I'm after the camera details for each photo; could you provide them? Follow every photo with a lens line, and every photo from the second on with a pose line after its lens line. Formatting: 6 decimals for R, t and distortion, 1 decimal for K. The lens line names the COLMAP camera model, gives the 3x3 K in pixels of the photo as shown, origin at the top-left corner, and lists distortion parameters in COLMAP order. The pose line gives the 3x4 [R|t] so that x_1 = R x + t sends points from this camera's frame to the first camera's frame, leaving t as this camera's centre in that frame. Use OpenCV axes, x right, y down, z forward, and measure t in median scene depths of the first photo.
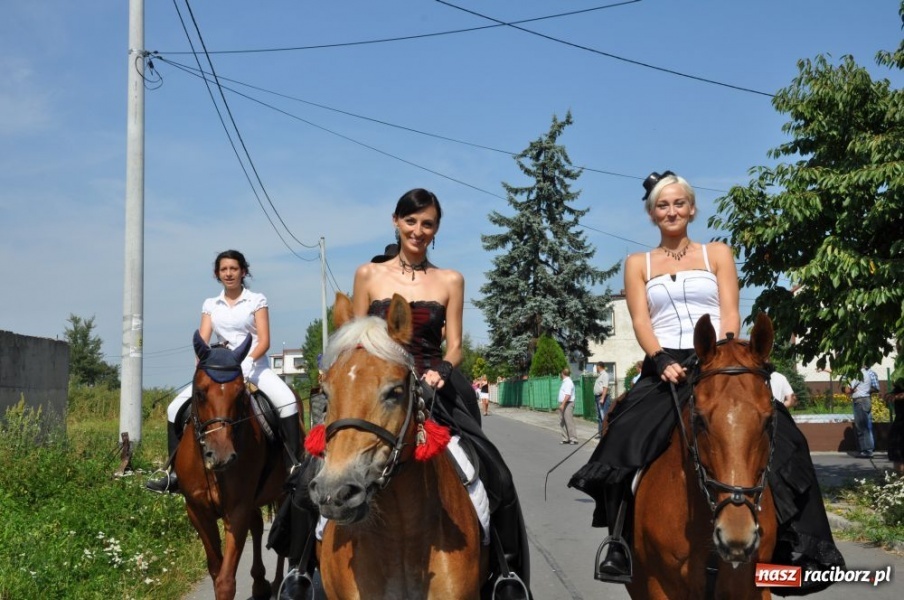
lens RADIAL K [[1176.4, 0, 452.0], [0, 1176.4, 300.0], [0, 0, 1]] dist [0.076244, 0.036782]
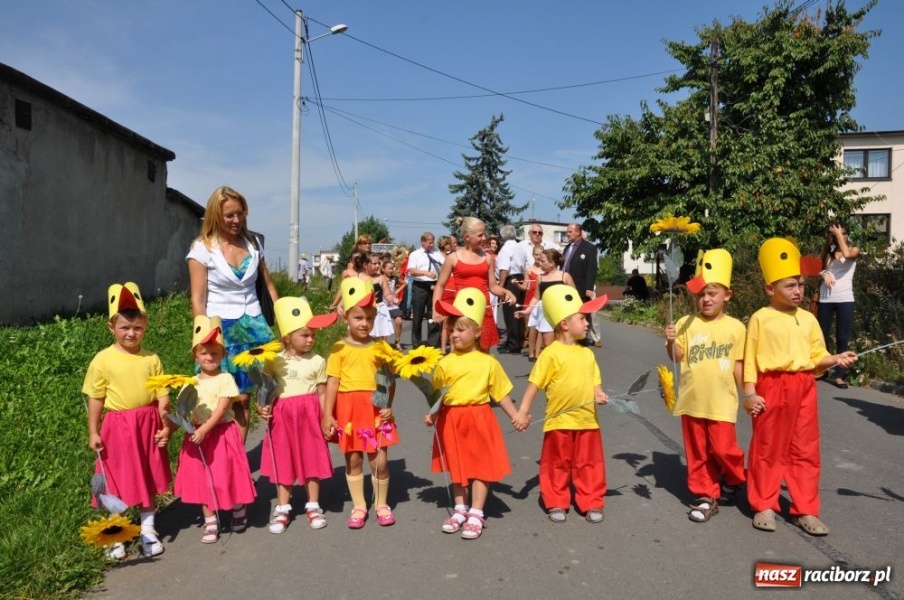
lens RADIAL K [[1176.4, 0, 452.0], [0, 1176.4, 300.0], [0, 0, 1]] dist [0.076244, 0.036782]
pose [[0.997547, 0.023554, 0.065912, -0.079596], [-0.027489, 0.997853, 0.059440, 0.010666], [-0.064370, -0.061106, 0.996053, -0.717580]]
